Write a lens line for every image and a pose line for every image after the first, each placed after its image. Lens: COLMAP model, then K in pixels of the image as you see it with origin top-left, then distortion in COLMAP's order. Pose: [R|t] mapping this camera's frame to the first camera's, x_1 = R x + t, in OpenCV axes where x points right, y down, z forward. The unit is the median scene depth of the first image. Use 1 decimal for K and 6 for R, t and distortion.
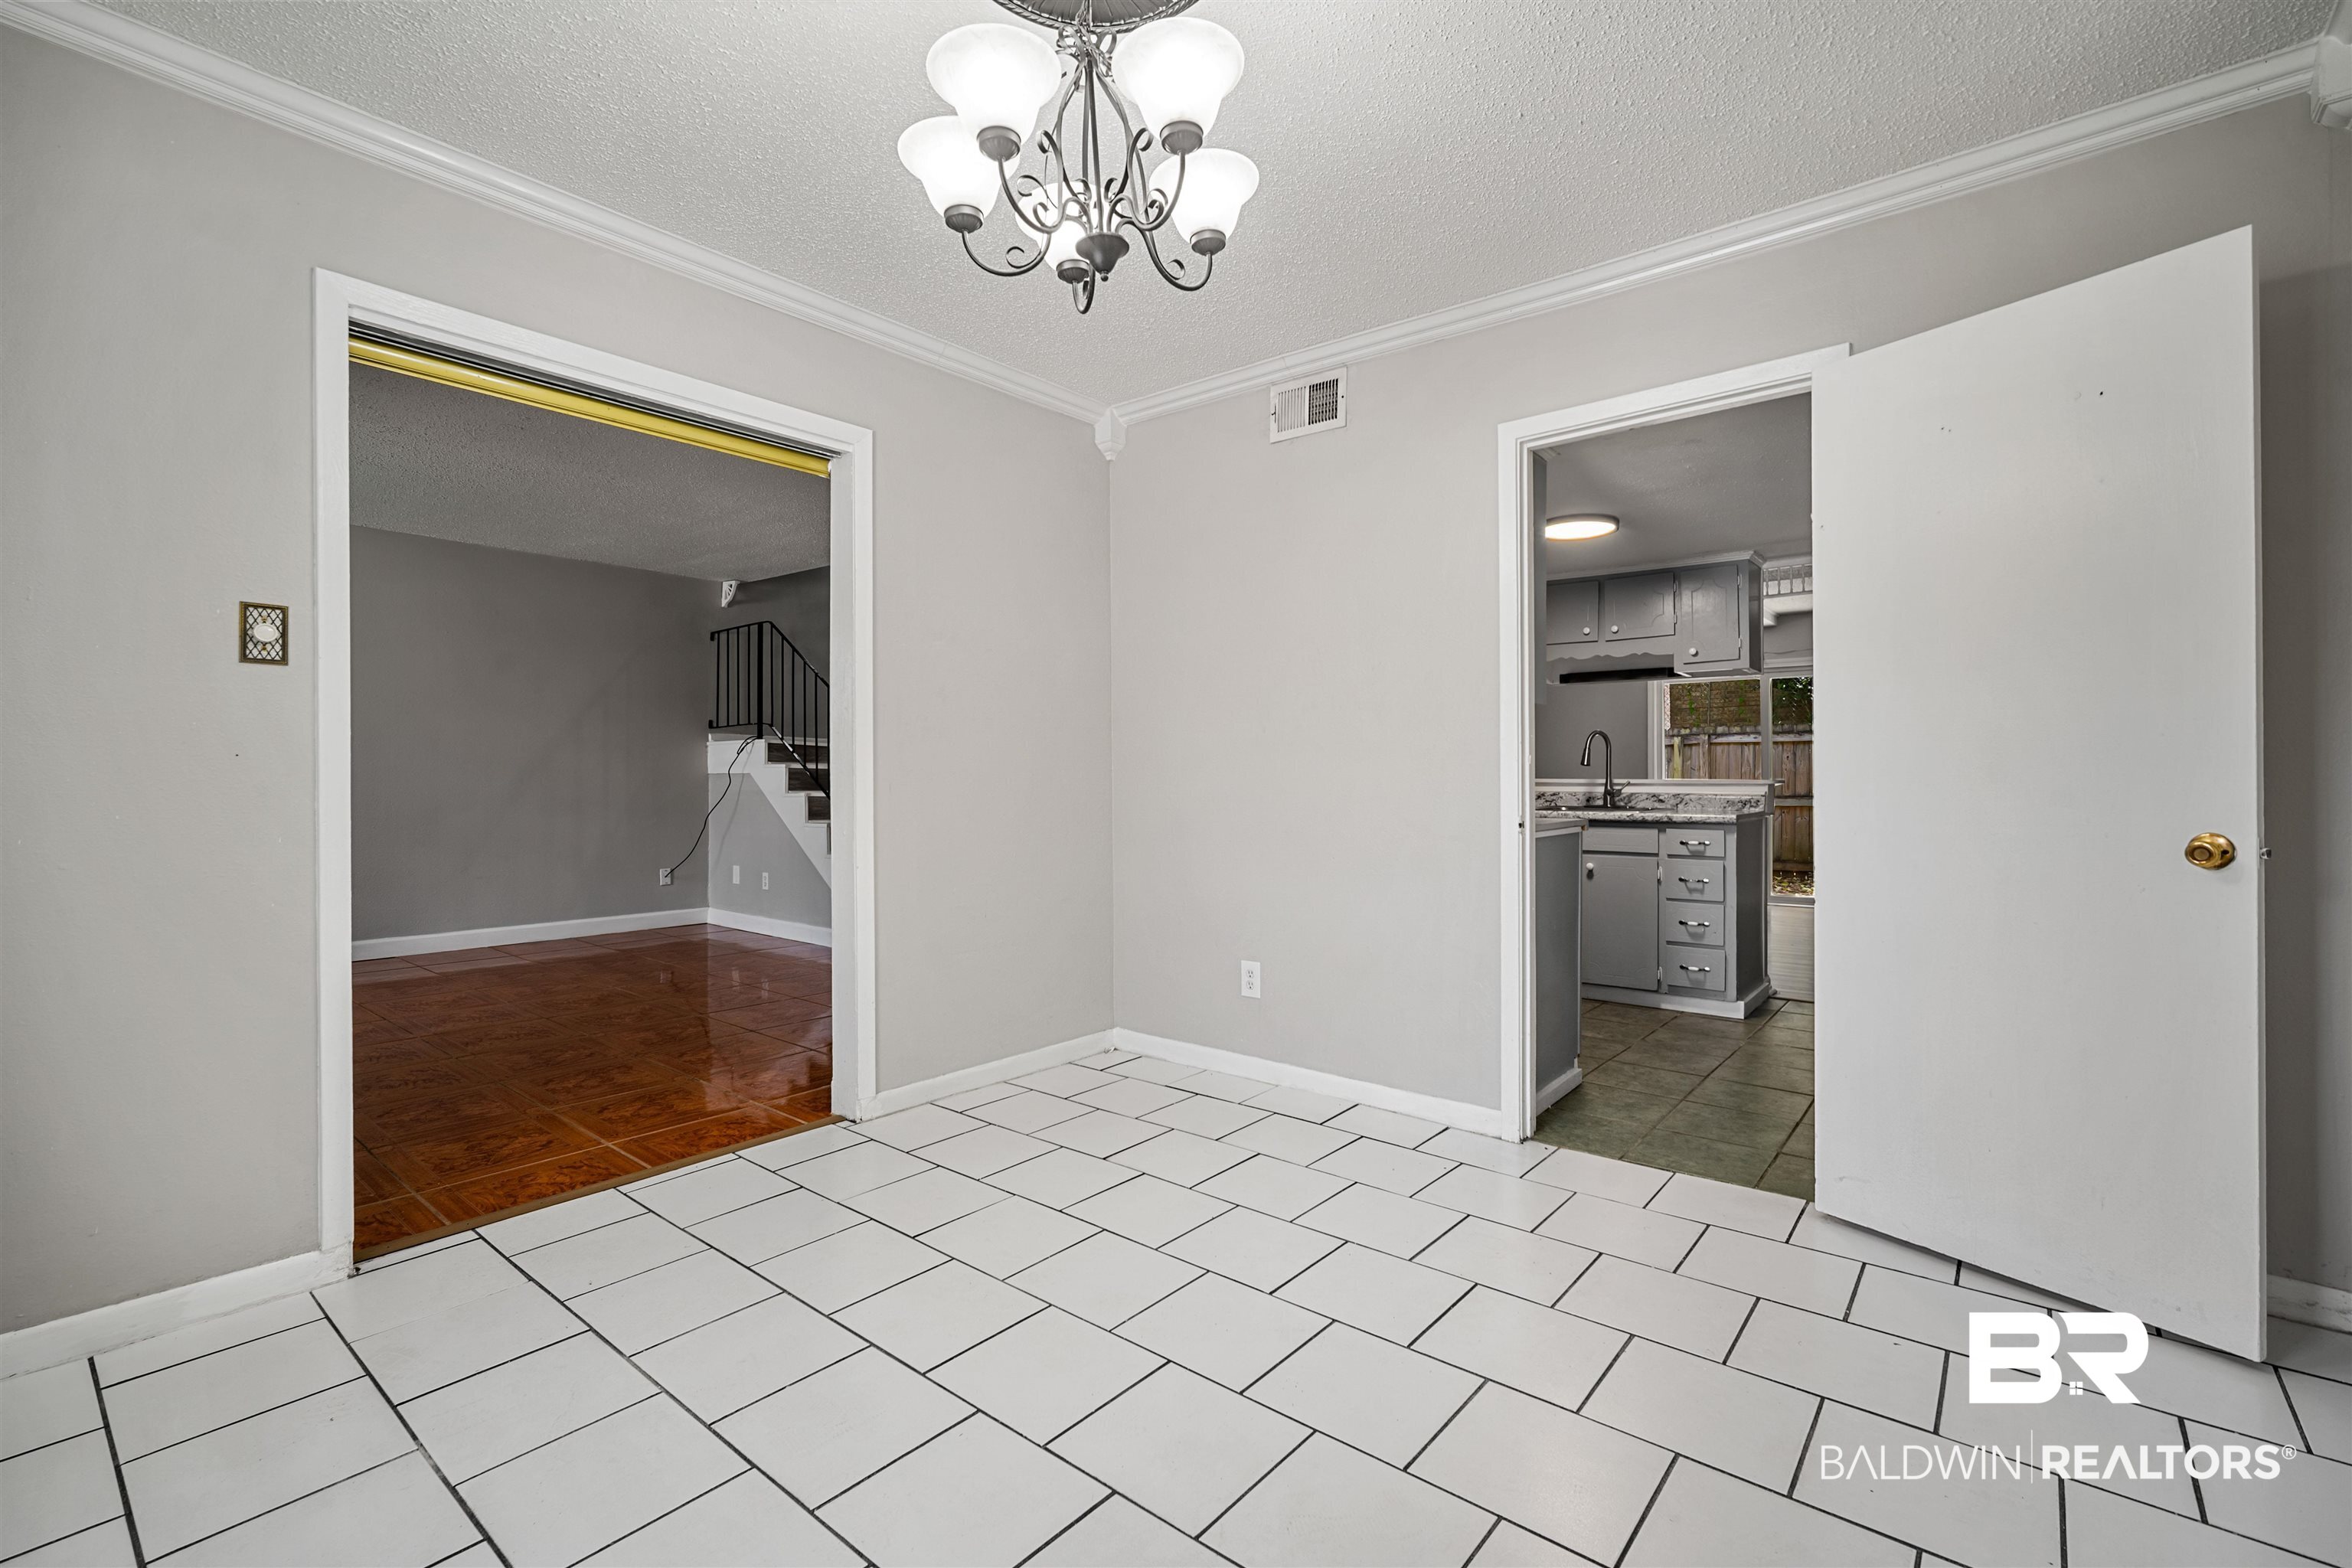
lens RADIAL K [[1053.0, 0, 1177.8], [0, 1053.0, 773.2], [0, 0, 1]] dist [0.000149, 0.000280]
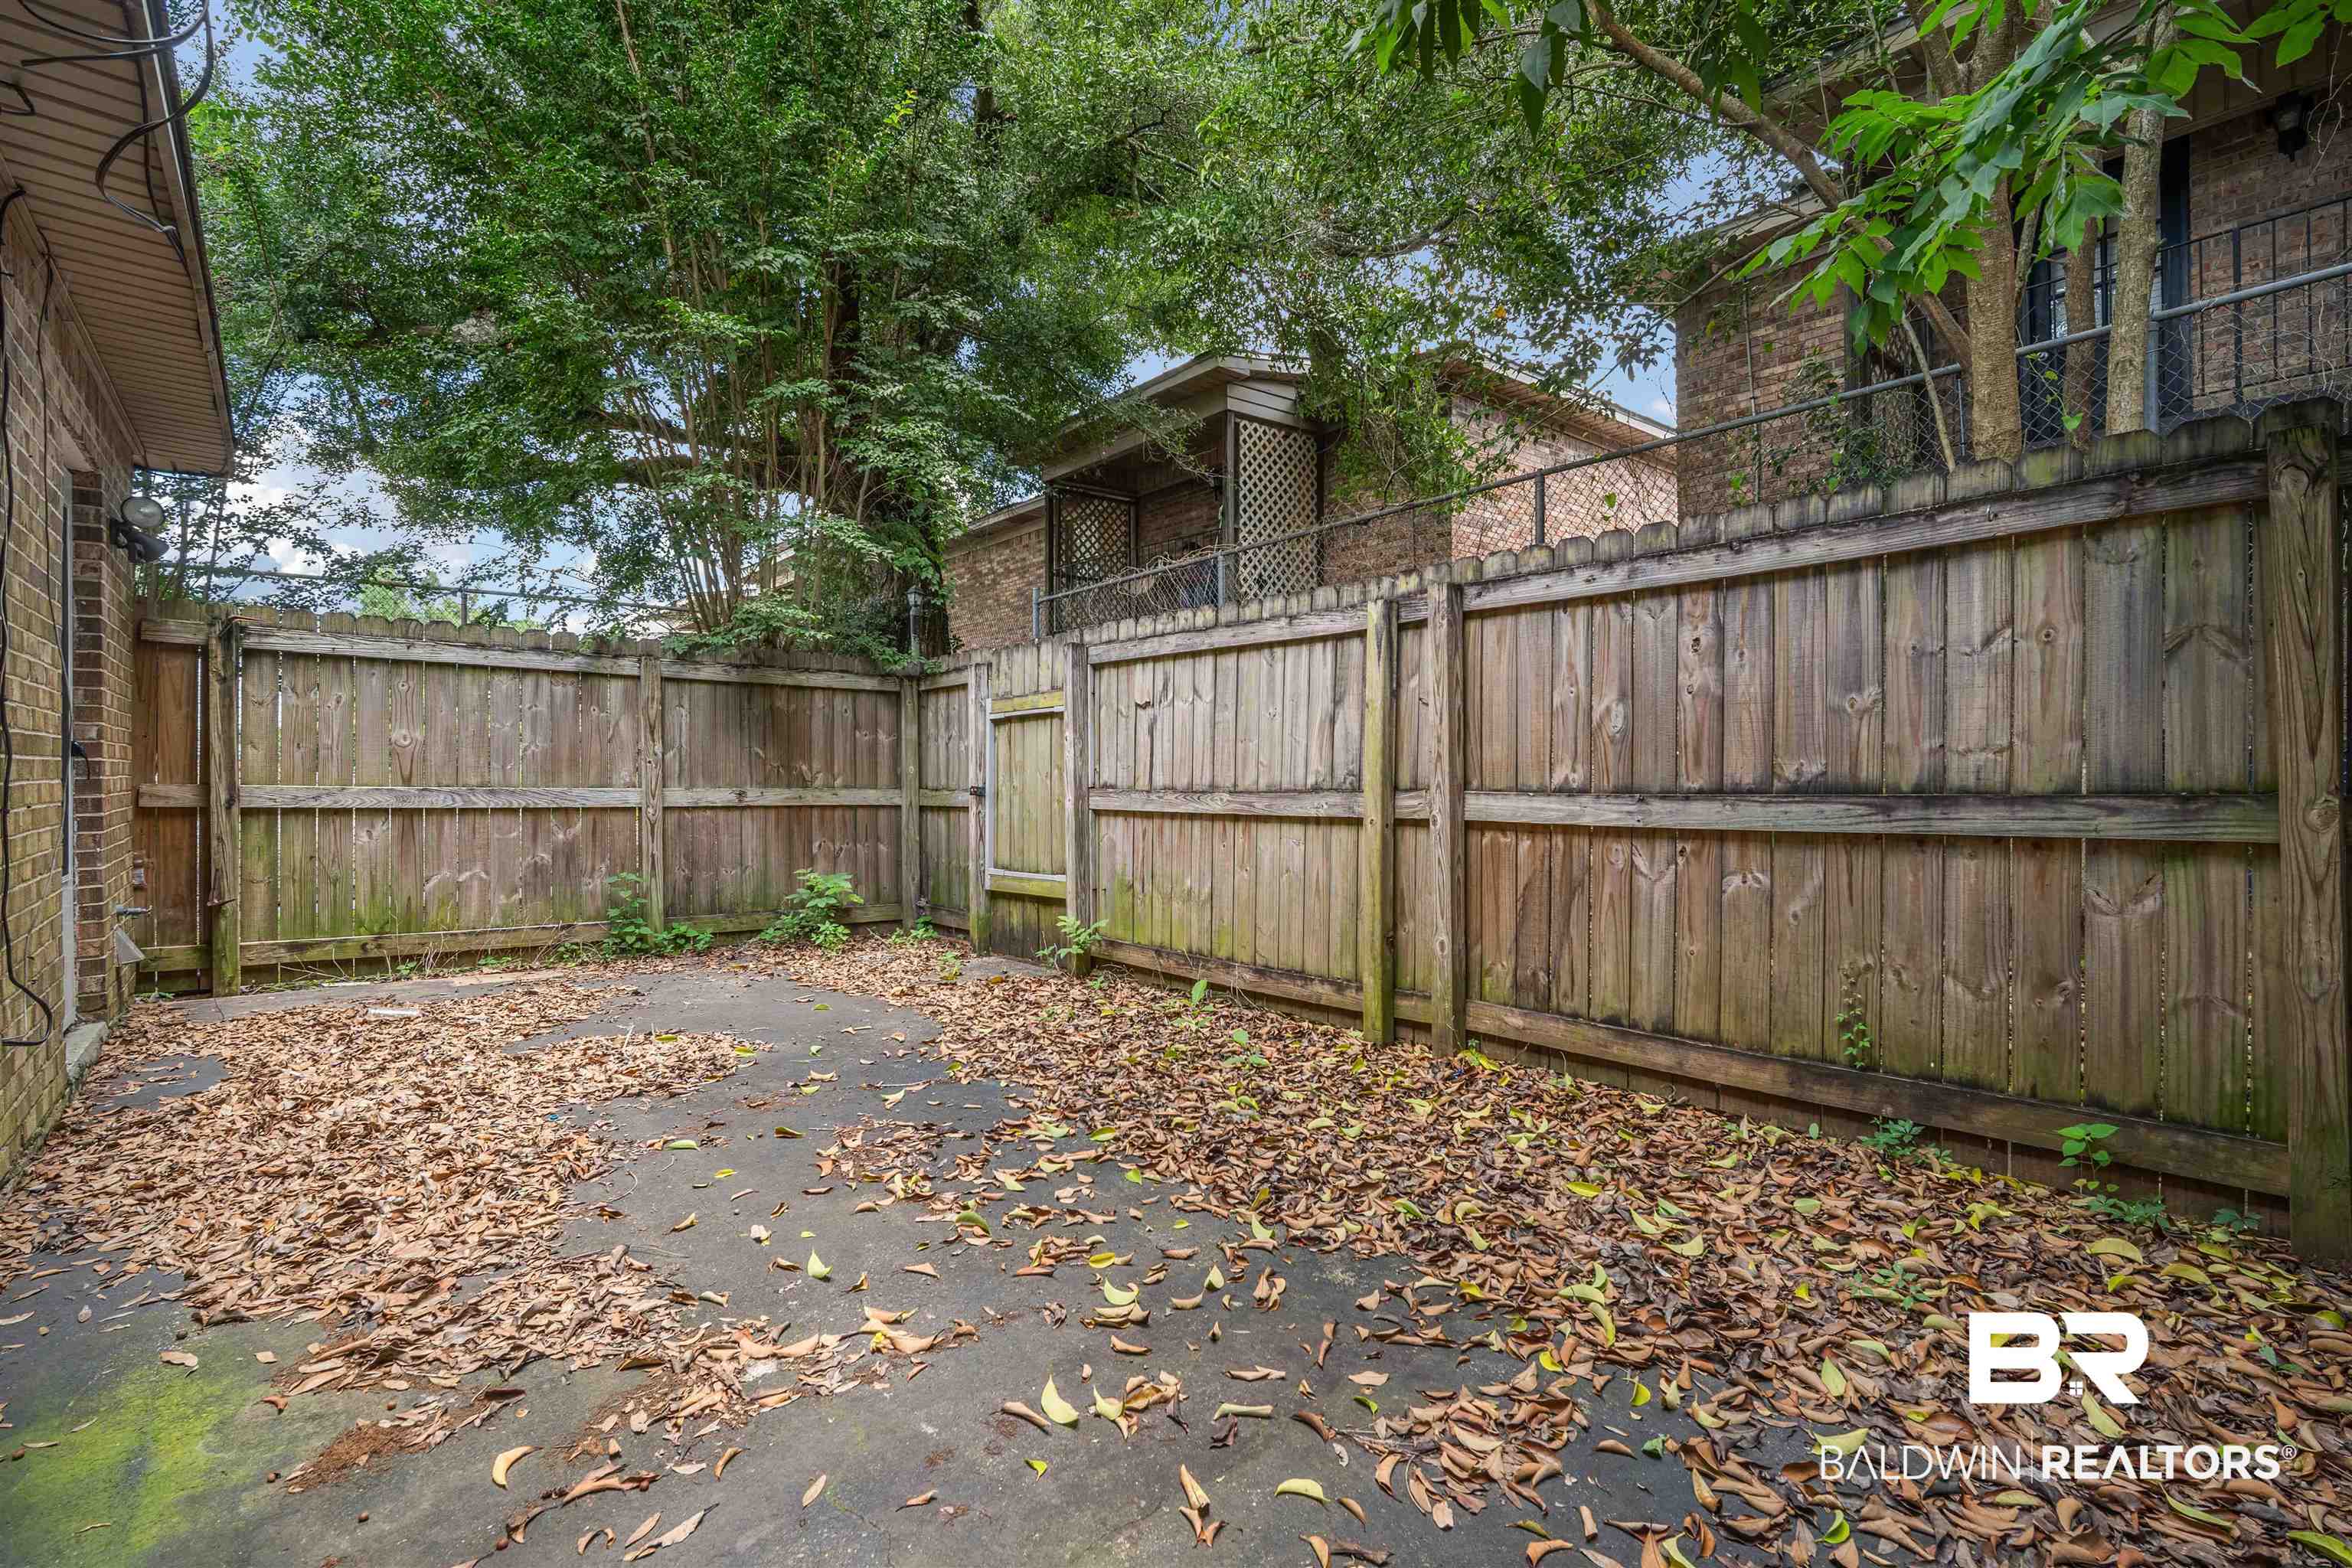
lens RADIAL K [[1091.8, 0, 1174.4], [0, 1091.8, 756.1], [0, 0, 1]] dist [0.000076, 0.000015]
pose [[0.981312, -0.011239, -0.192095, 1.117907], [0.008607, 0.999857, -0.014532, 0.036176], [0.192231, 0.012607, 0.981269, 1.576377]]
